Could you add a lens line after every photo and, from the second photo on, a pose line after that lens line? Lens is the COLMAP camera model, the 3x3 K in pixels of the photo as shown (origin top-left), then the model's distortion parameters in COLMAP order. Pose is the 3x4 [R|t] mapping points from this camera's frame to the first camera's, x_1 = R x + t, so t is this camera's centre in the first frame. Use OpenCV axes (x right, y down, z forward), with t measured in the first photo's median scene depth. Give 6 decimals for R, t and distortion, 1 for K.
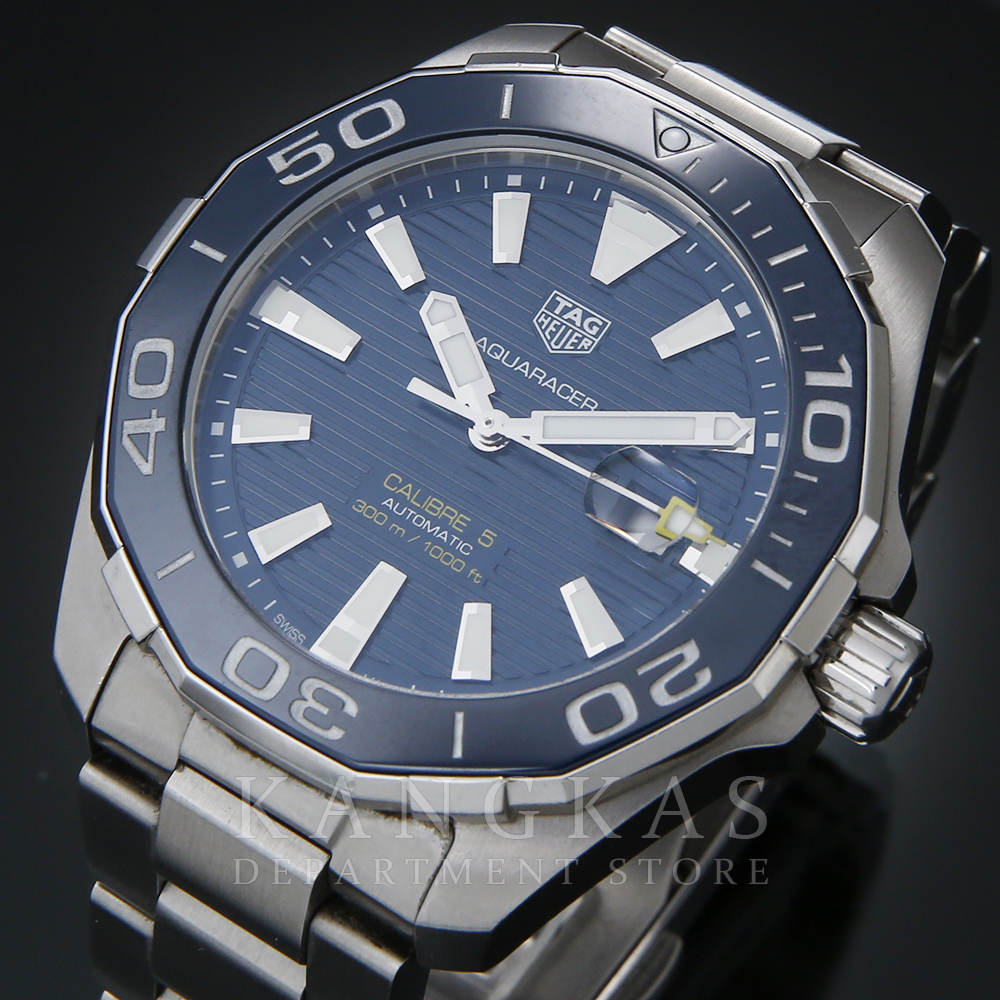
lens RADIAL K [[4698.0, 0, 500.0], [0, 4698.0, 500.0], [0, 0, 1]] dist [-0.111486, -17.358334]
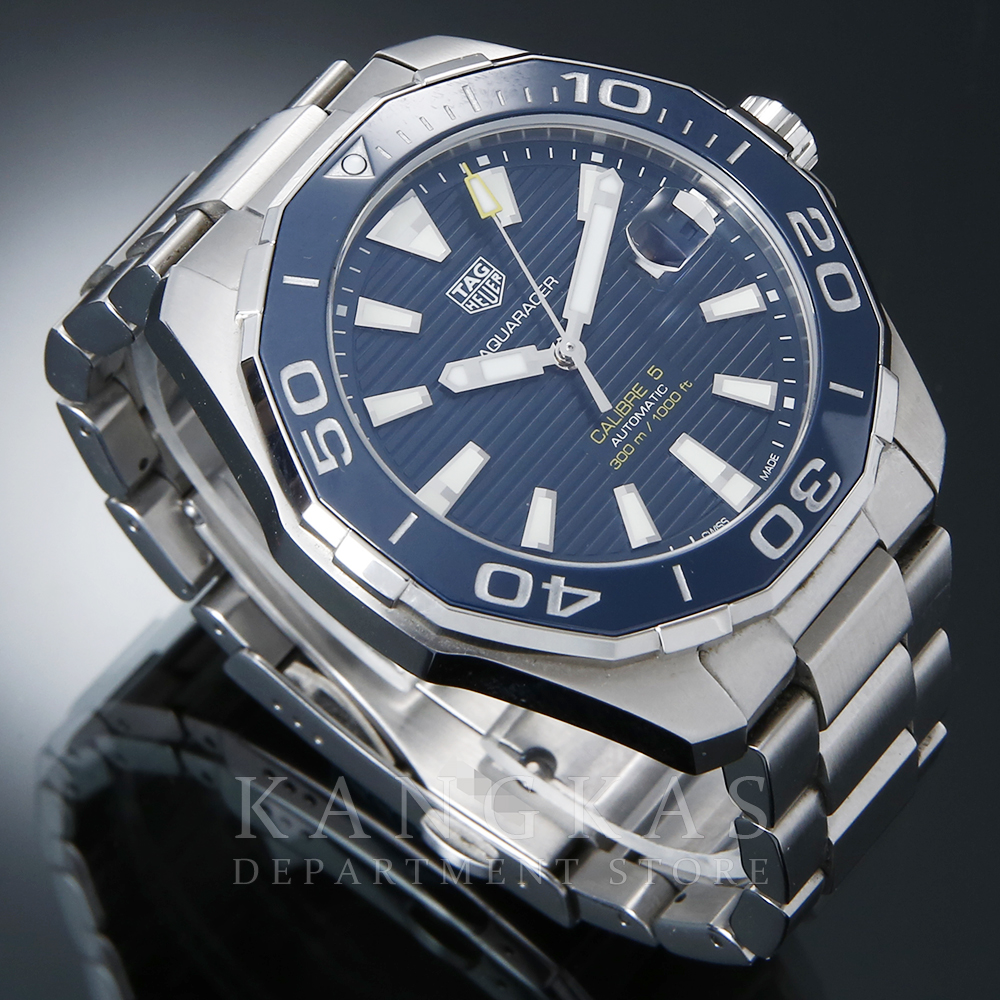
lens RADIAL K [[4698.0, 0, 500.0], [0, 4698.0, 500.0], [0, 0, 1]] dist [-0.111486, -17.358334]
pose [[0.048976, -0.859030, 0.509577, -0.660002], [0.848417, 0.305003, 0.432623, -0.548250], [-0.527059, 0.411145, 0.743753, 0.111021]]
